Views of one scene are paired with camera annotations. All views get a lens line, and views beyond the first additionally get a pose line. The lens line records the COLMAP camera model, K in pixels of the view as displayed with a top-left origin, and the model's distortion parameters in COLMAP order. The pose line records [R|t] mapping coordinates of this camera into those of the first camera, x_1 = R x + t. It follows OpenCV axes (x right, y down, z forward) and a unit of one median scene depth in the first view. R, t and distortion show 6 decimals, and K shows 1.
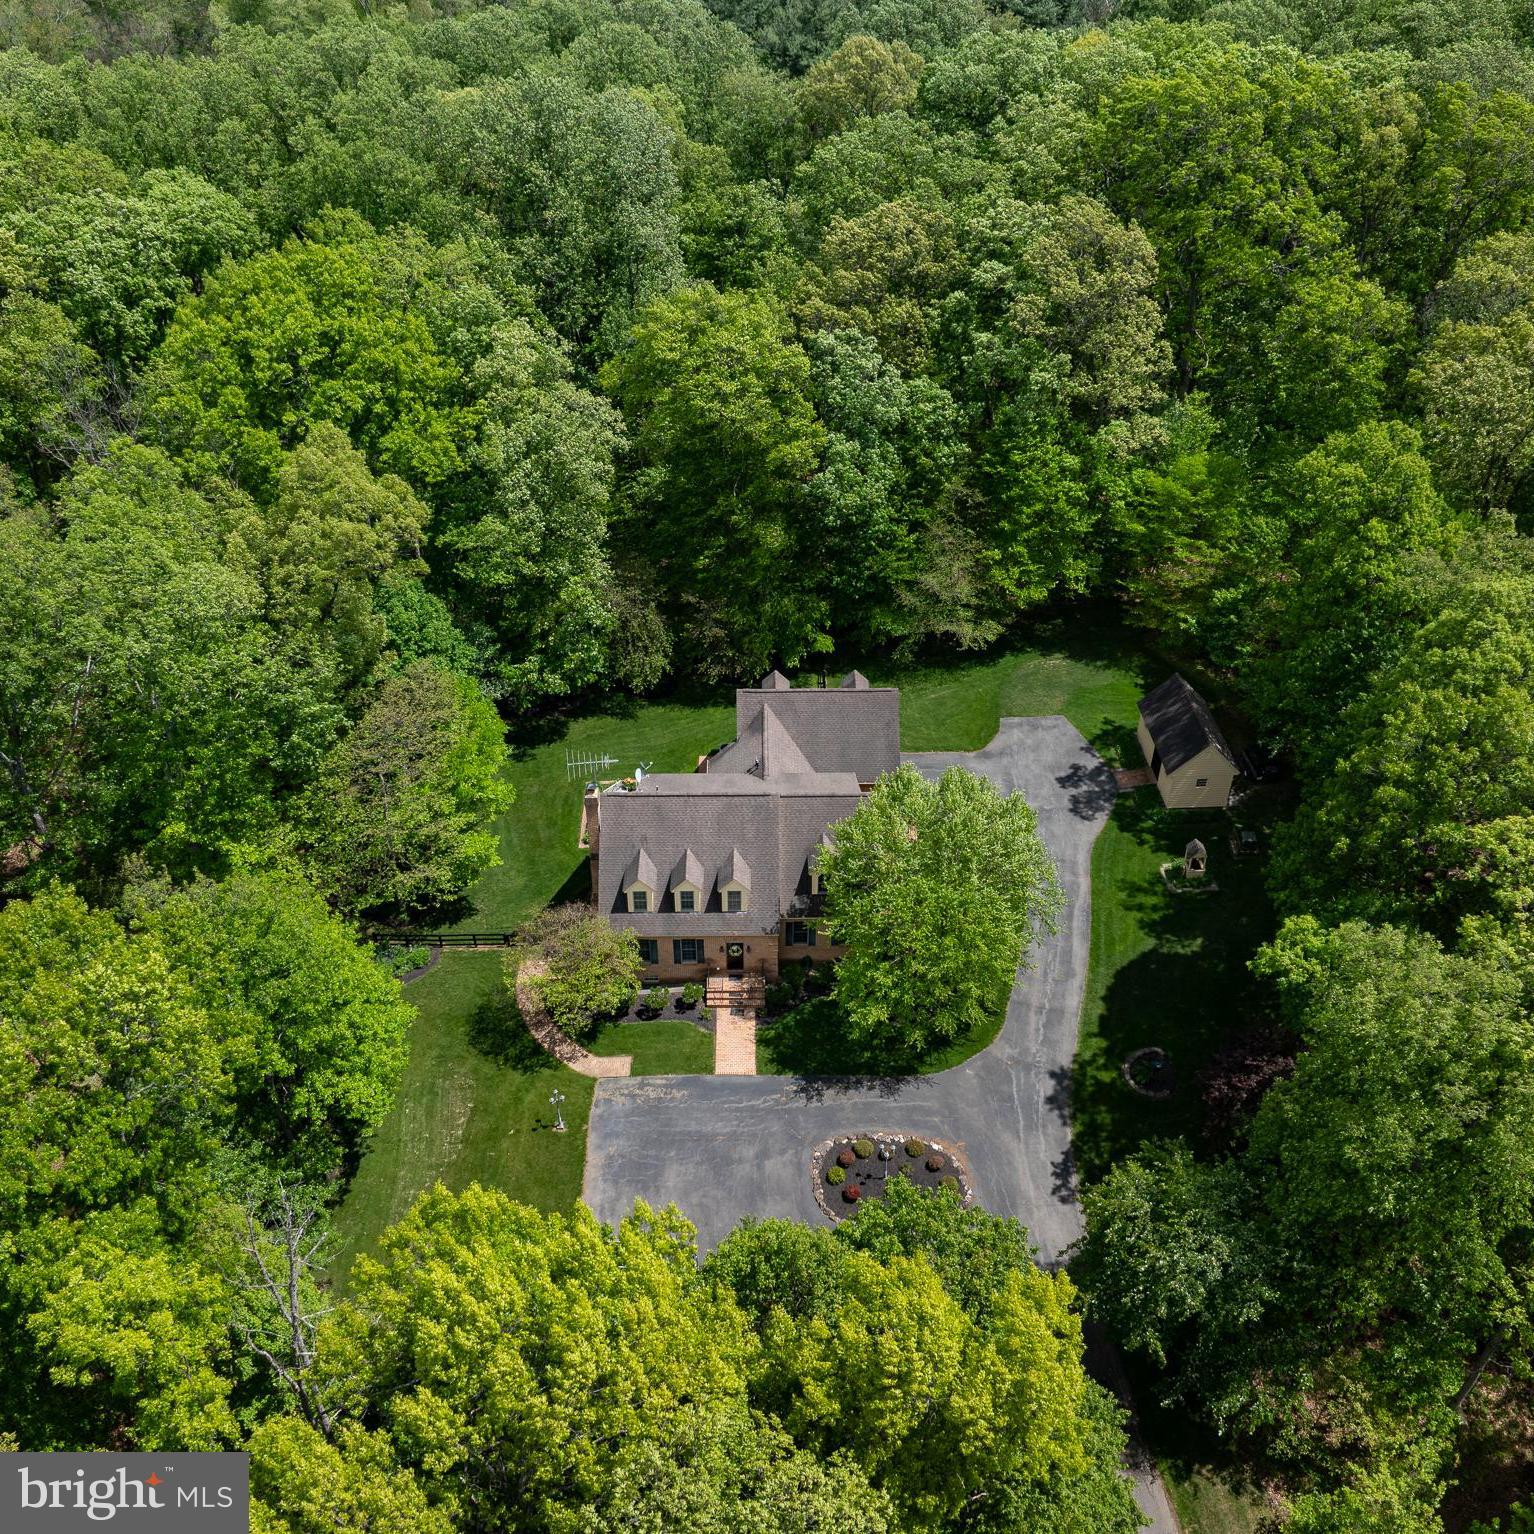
lens RADIAL K [[1433.0, 0, 767.0], [0, 1433.0, 767.0], [0, 0, 1]] dist [-0.082086, 0.001388]
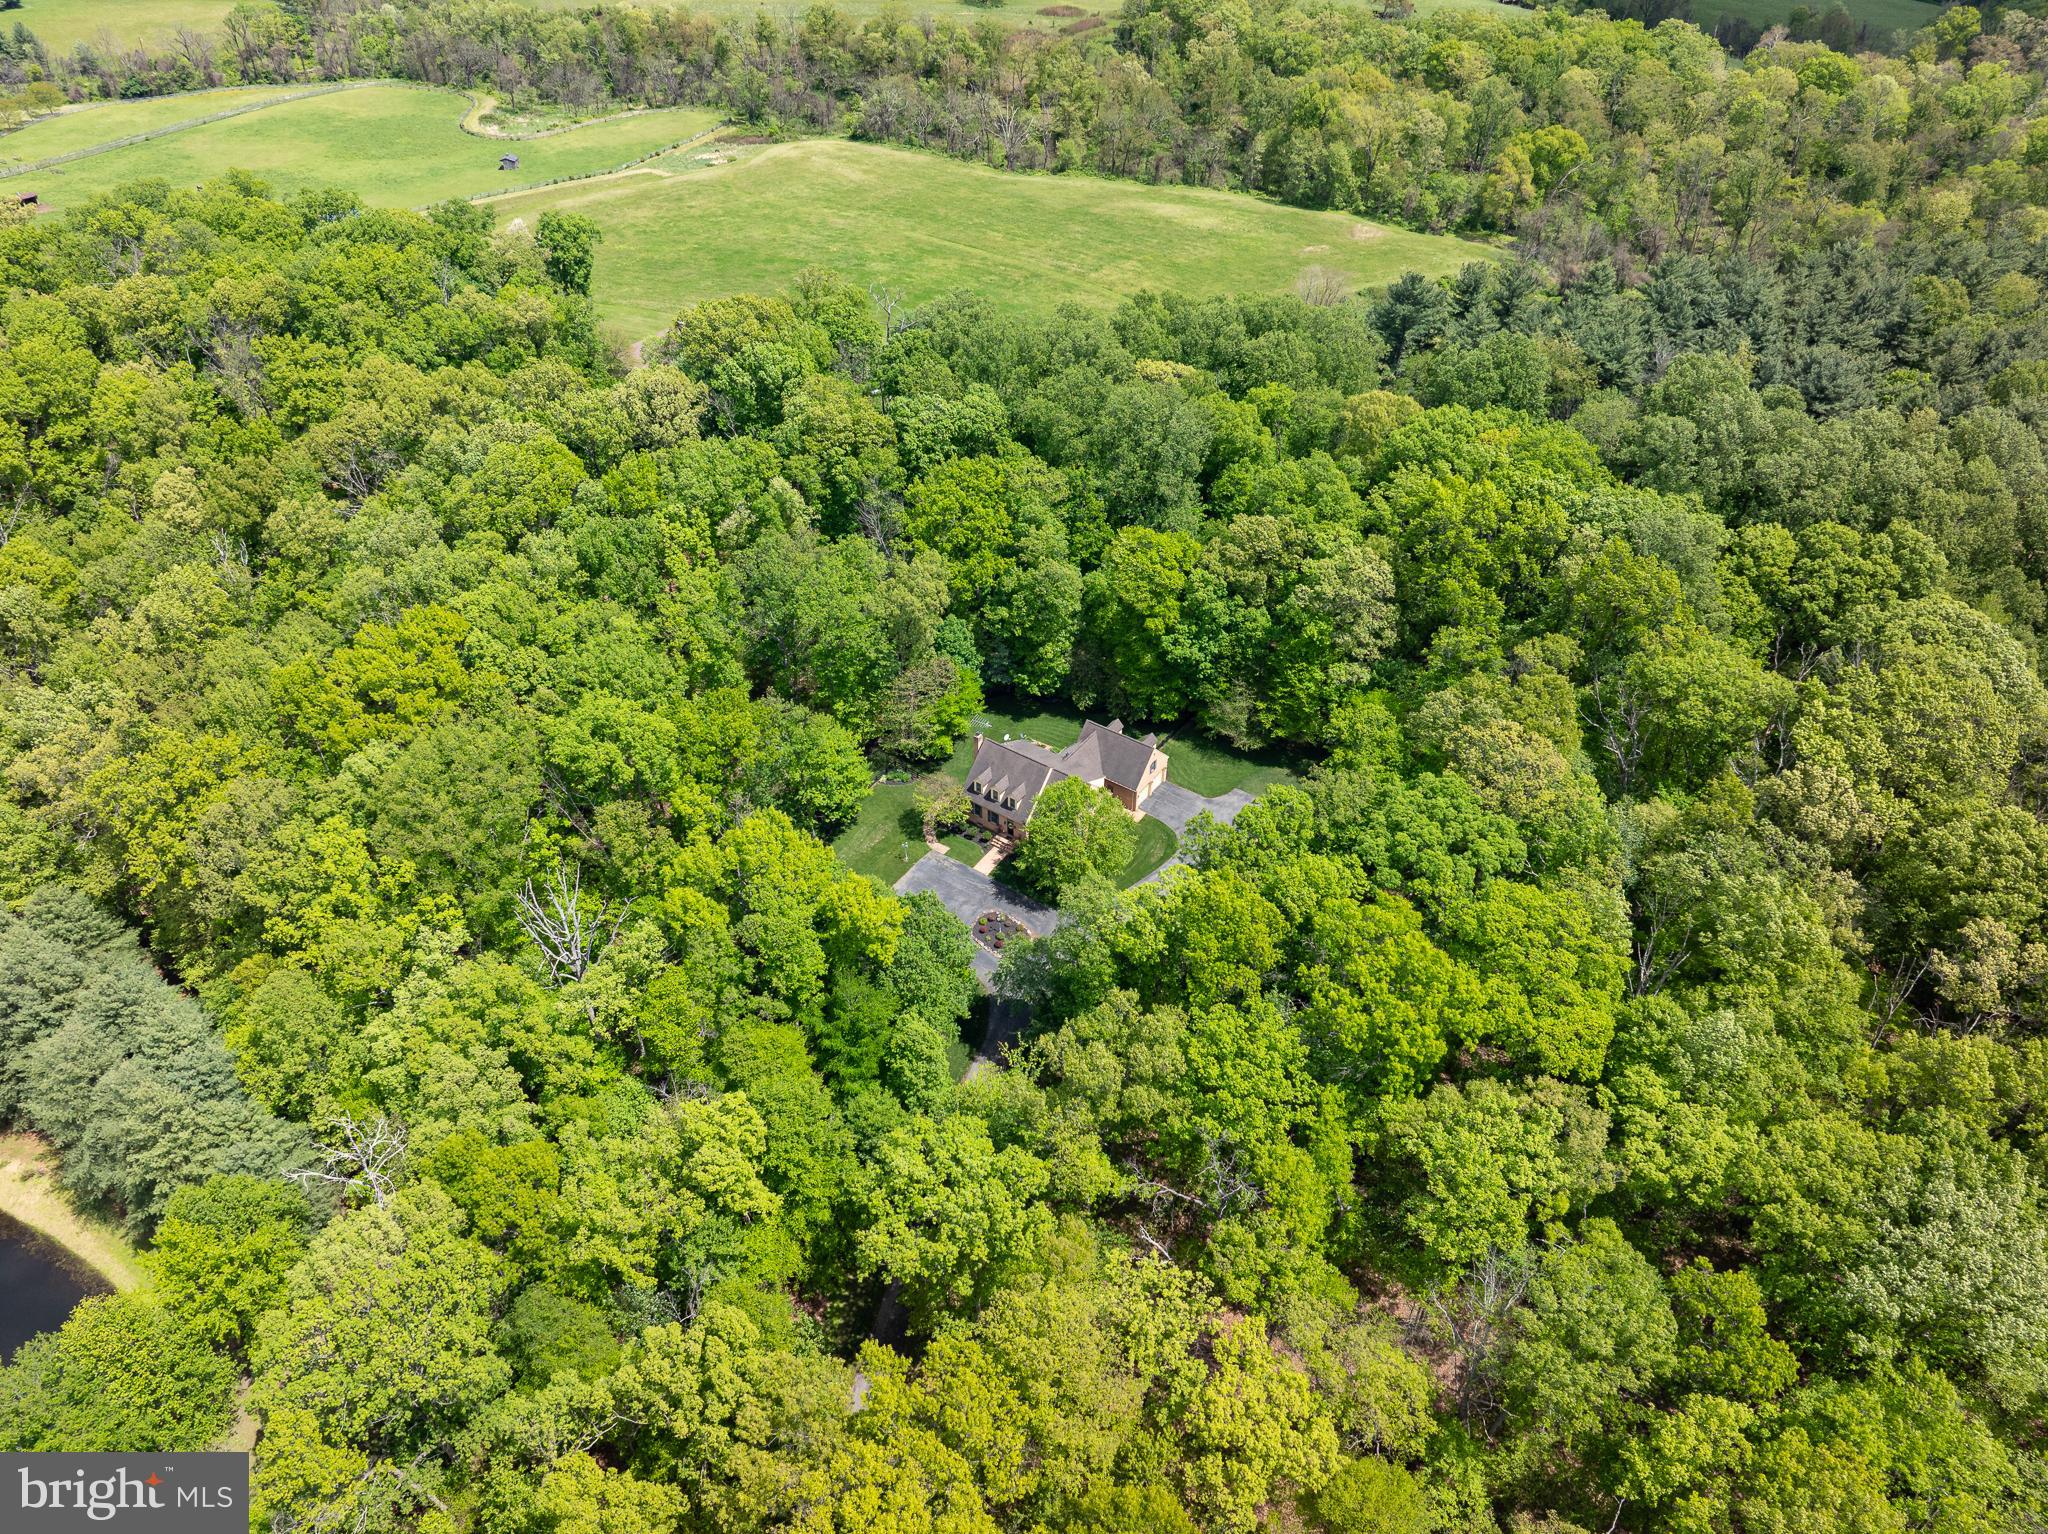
lens RADIAL K [[1441.1, 0, 1024.0], [0, 1441.1, 767.0], [0, 0, 1]] dist [-0.029166, 0.000444]
pose [[0.812338, 0.373243, -0.448104, 0.898256], [-0.358648, 0.925622, 0.120817, -0.219806], [0.459868, 0.062567, 0.885780, -0.925264]]
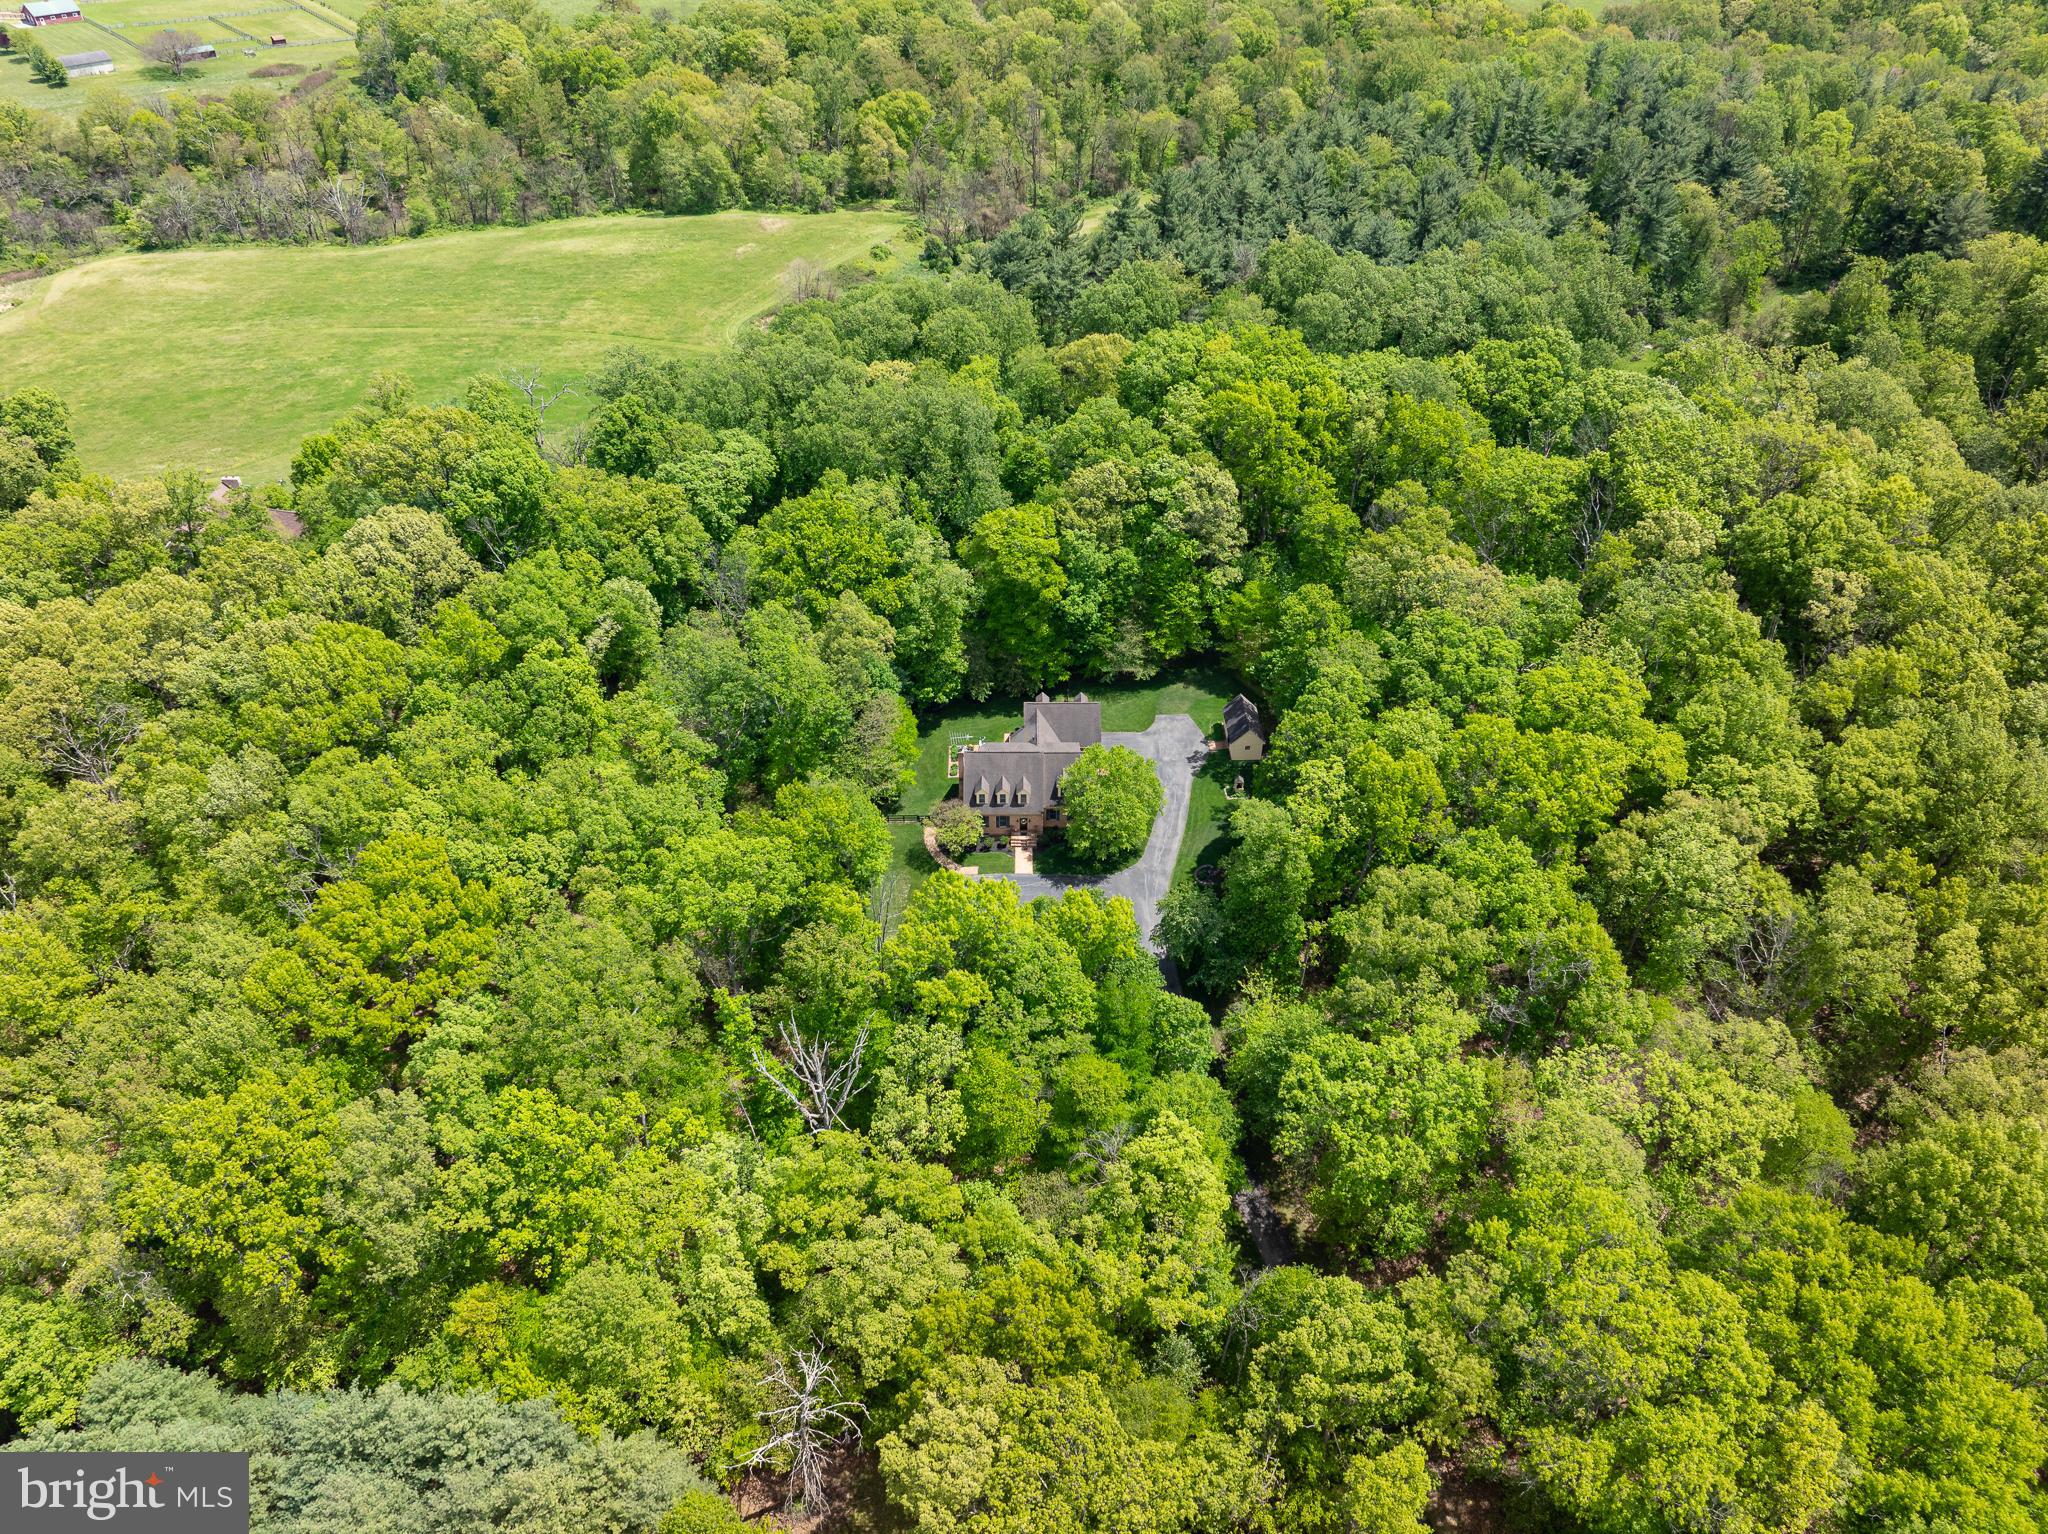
lens RADIAL K [[1441.1, 0, 1024.0], [0, 1441.1, 767.0], [0, 0, 1]] dist [-0.029166, 0.000444]
pose [[0.999896, 0.007660, -0.012224, 0.005379], [-0.007260, 0.999448, 0.032419, -0.030426], [0.012466, -0.032327, 0.999400, -1.188378]]
